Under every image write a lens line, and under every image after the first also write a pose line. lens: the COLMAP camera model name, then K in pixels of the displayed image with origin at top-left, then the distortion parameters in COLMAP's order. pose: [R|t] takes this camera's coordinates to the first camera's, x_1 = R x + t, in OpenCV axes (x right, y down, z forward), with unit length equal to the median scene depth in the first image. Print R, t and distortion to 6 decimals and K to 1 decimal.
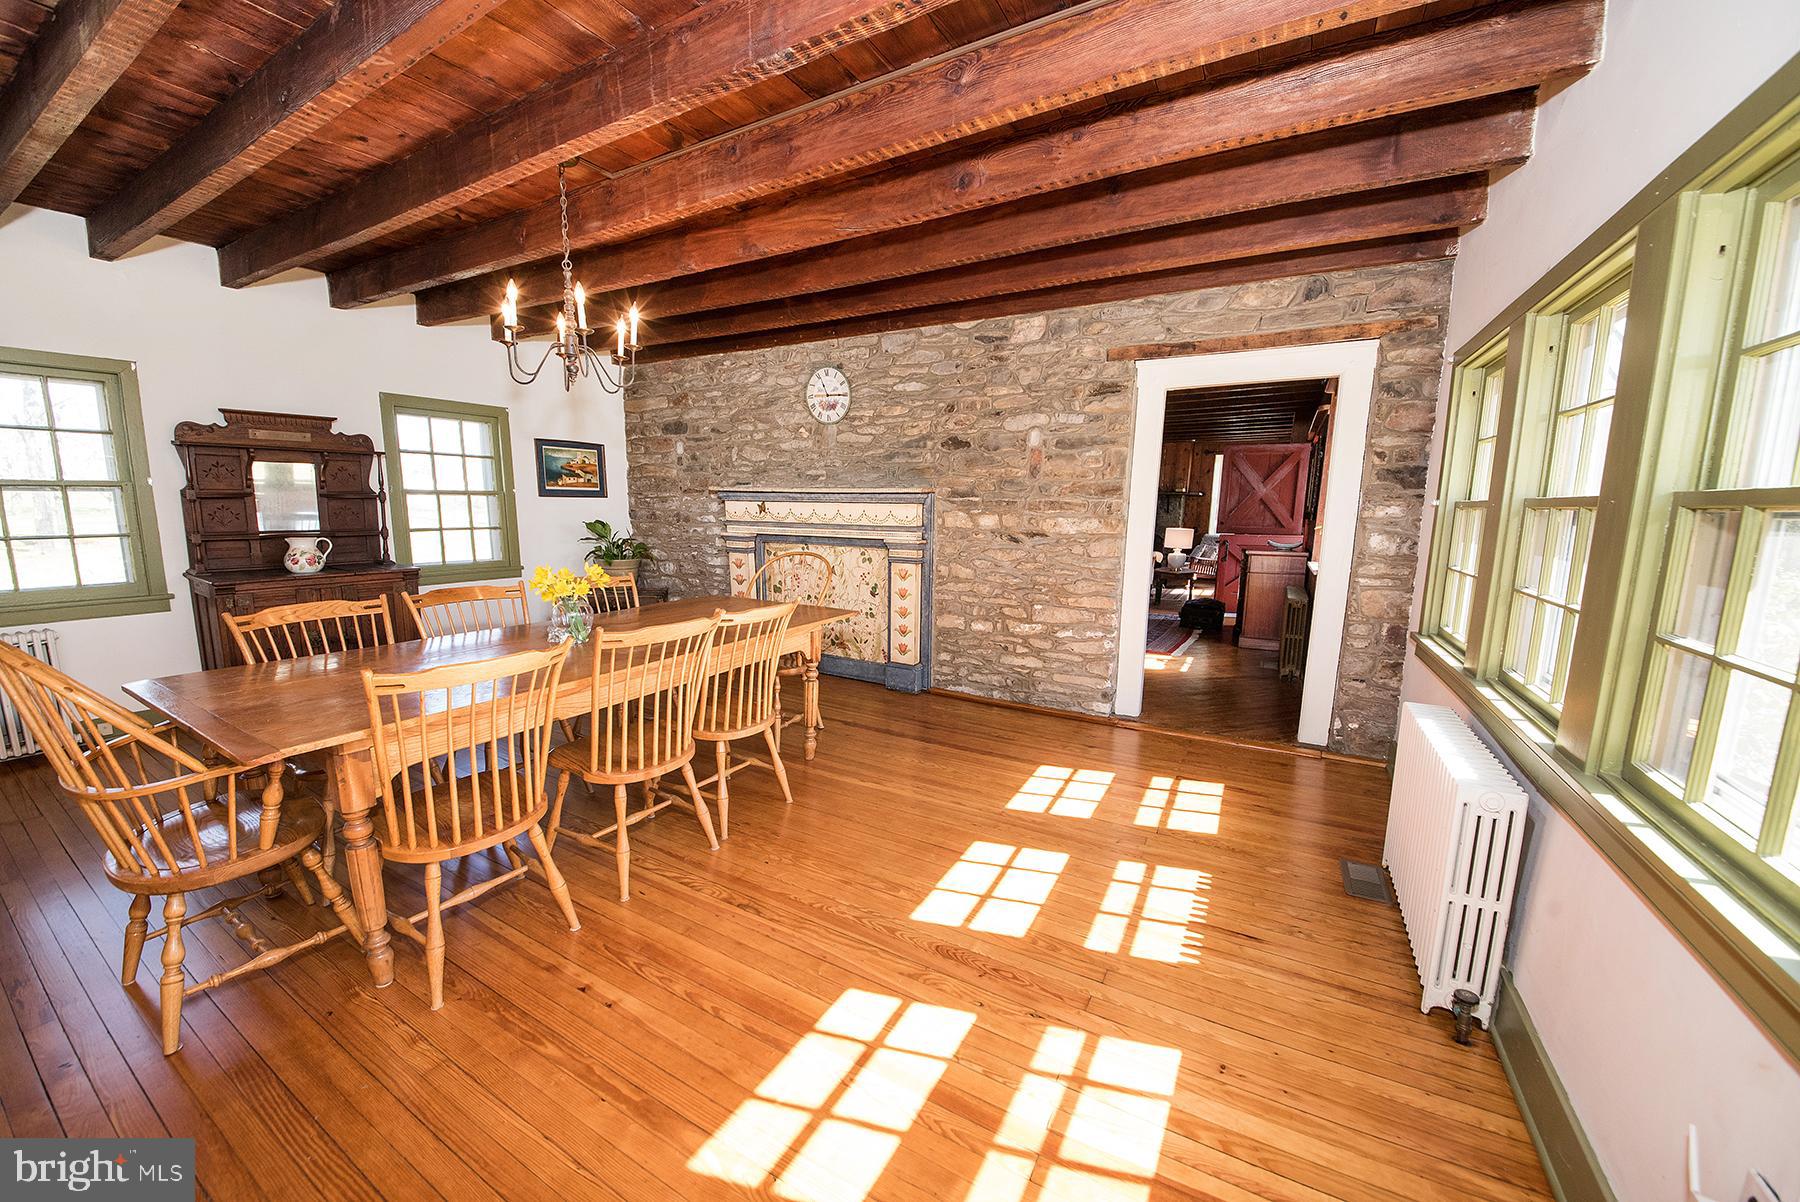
lens RADIAL K [[662.9, 0, 892.8], [0, 662.9, 612.5], [0, 0, 1]] dist [-0.032725, -0.000214]
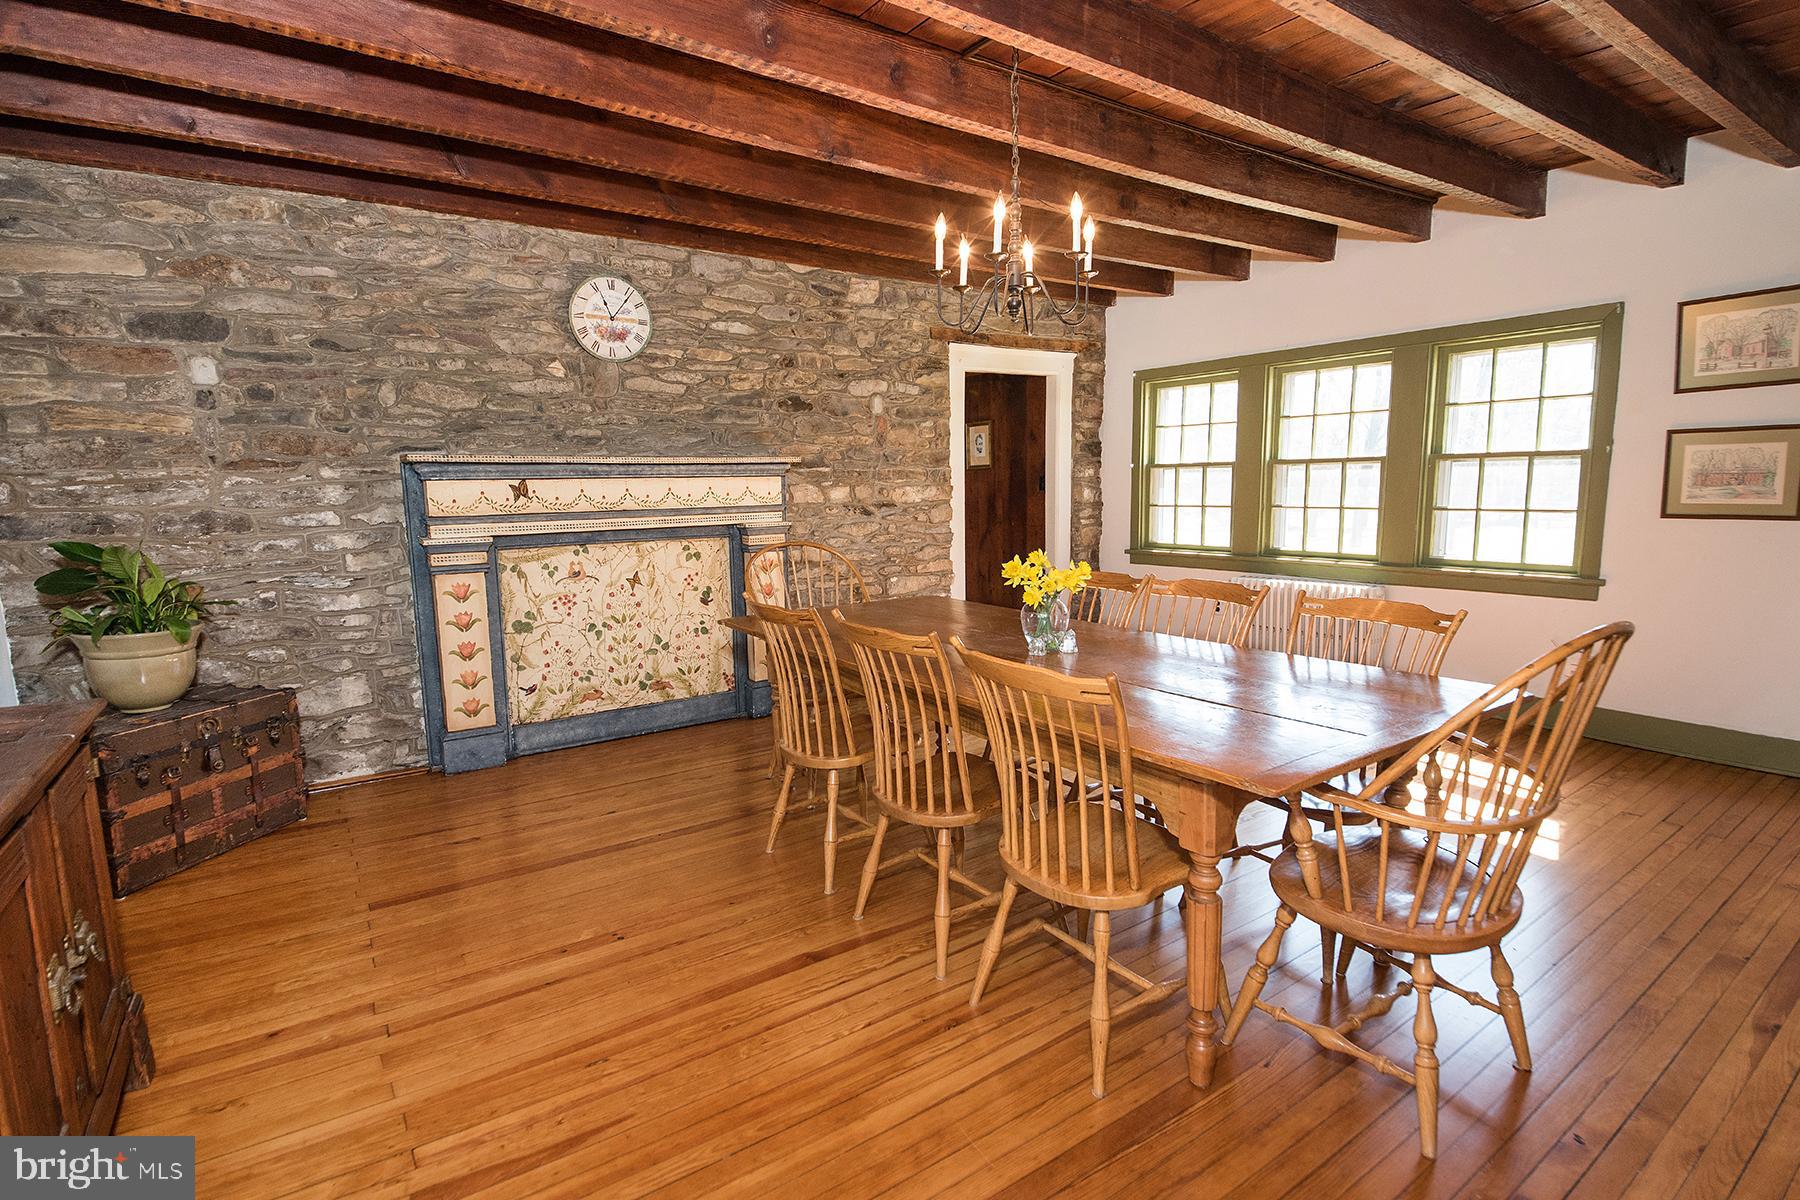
lens RADIAL K [[862.4, 0, 900.5], [0, 862.4, 591.1], [0, 0, 1]] dist [-0.044763, -0.001817]
pose [[0.397674, -0.140317, 0.906734, -0.859193], [0.165081, 0.983052, 0.079726, -0.084610], [-0.902554, 0.117980, 0.414098, 0.440912]]
